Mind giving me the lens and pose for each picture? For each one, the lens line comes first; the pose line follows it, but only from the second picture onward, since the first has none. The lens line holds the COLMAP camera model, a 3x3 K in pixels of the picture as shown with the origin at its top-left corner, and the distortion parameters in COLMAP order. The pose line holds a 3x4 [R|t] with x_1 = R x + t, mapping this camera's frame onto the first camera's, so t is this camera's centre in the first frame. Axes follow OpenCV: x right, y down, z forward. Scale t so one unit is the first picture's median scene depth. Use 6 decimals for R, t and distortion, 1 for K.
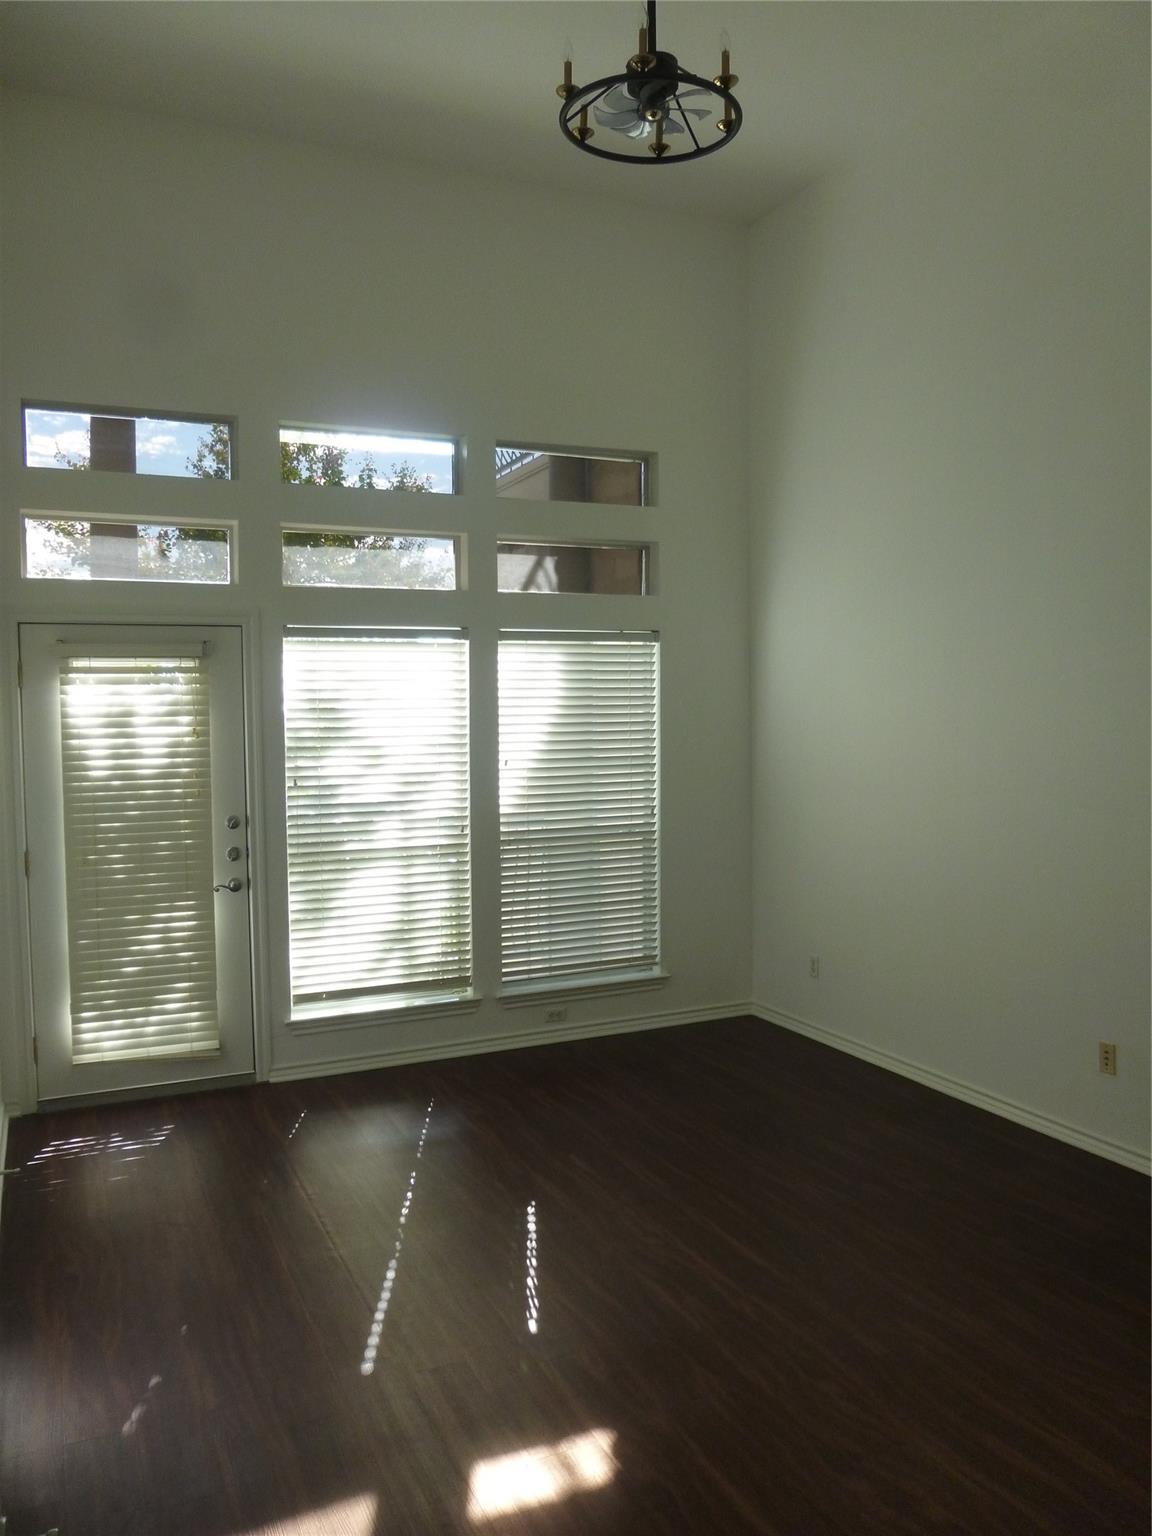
lens RADIAL K [[1178.3, 0, 551.1], [0, 1178.3, 765.1], [0, 0, 1]] dist [-0.039540, 0.033495]
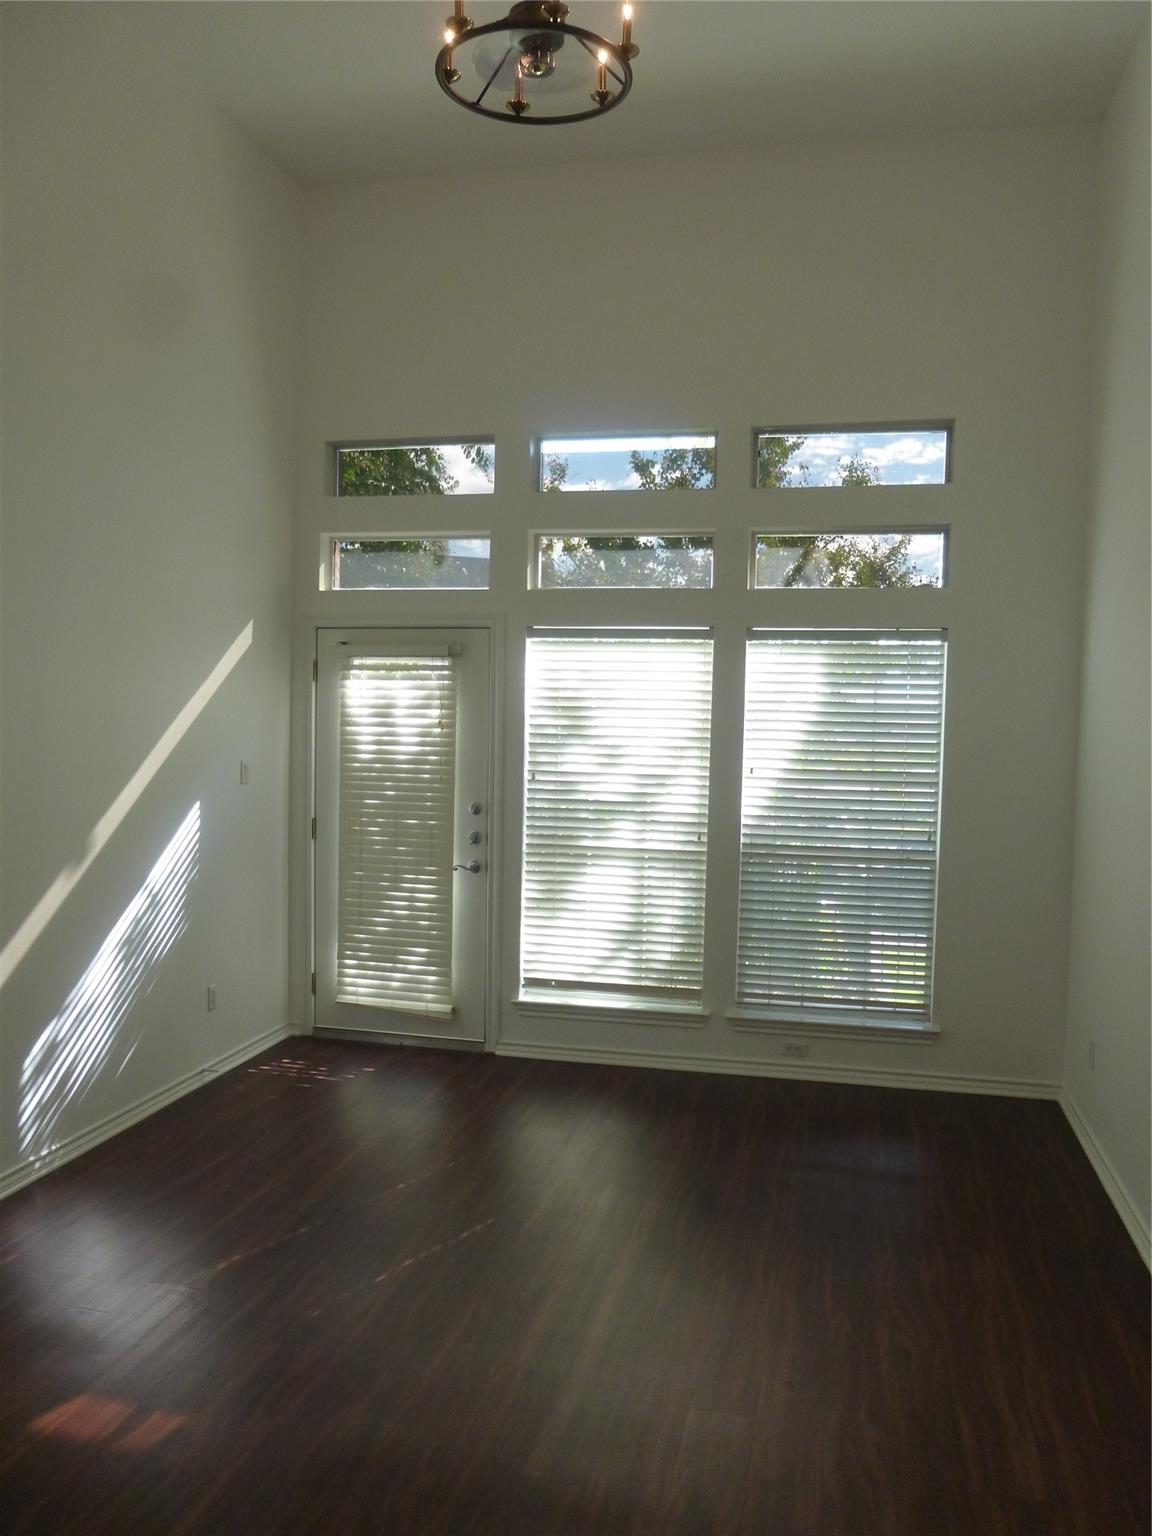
lens RADIAL K [[1178.3, 0, 690.5], [0, 1178.3, 776.6], [0, 0, 1]] dist [-0.039540, 0.033495]
pose [[0.804267, 0.061157, -0.591113, 0.514034], [-0.059177, 0.997989, 0.022737, -0.016944], [0.591314, 0.016694, 0.806268, 0.231962]]
